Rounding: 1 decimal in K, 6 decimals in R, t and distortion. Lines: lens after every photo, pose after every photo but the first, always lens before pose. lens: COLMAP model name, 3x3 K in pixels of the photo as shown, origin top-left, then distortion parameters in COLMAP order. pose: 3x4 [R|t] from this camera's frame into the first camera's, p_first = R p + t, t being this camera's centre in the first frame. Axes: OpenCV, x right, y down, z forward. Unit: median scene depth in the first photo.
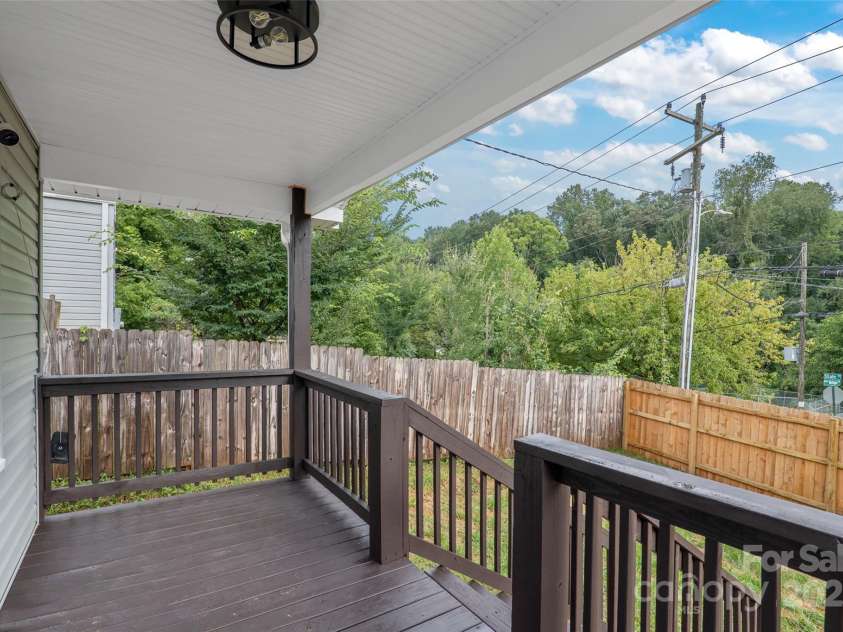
lens RADIAL K [[454.7, 0, 425.8], [0, 454.7, 325.5], [0, 0, 1]] dist [-0.005756, -0.000219]
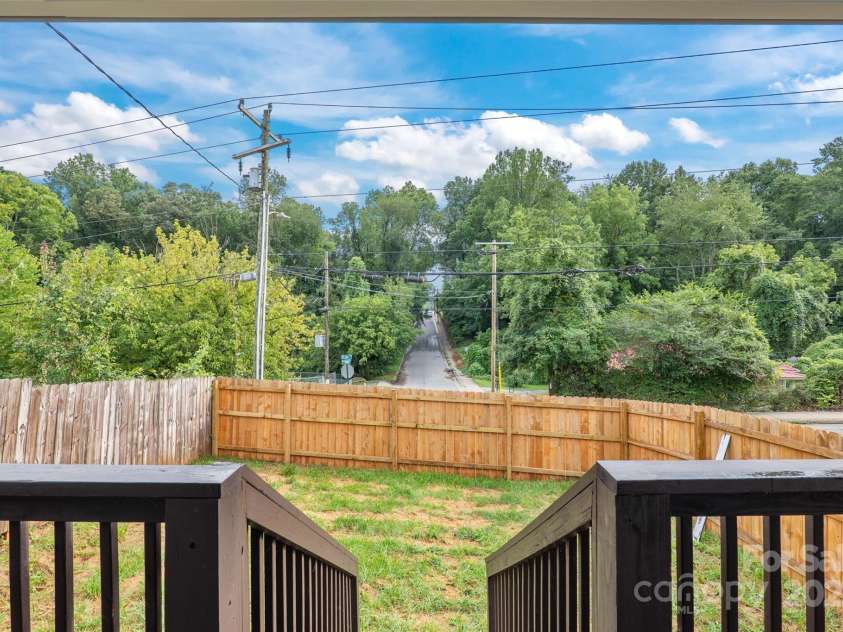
lens RADIAL K [[457.1, 0, 424.4], [0, 457.1, 306.3], [0, 0, 1]] dist [-0.004771, 0.000014]
pose [[0.564686, 0.009053, 0.825256, -0.086166], [0.015383, 0.999651, -0.021492, -0.000865], [-0.825162, 0.024831, 0.564350, 0.128631]]
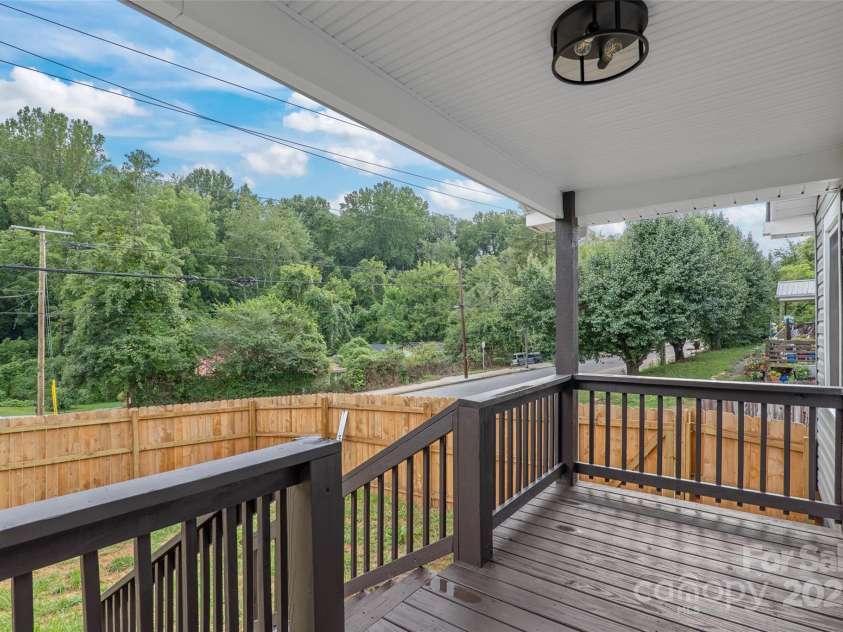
lens RADIAL K [[454.7, 0, 425.8], [0, 454.7, 325.5], [0, 0, 1]] dist [-0.005756, -0.000219]
pose [[-0.304075, -0.013468, 0.952553, -0.172240], [0.005160, 0.999862, 0.015784, -0.004353], [-0.952634, 0.009714, -0.303964, 0.235755]]
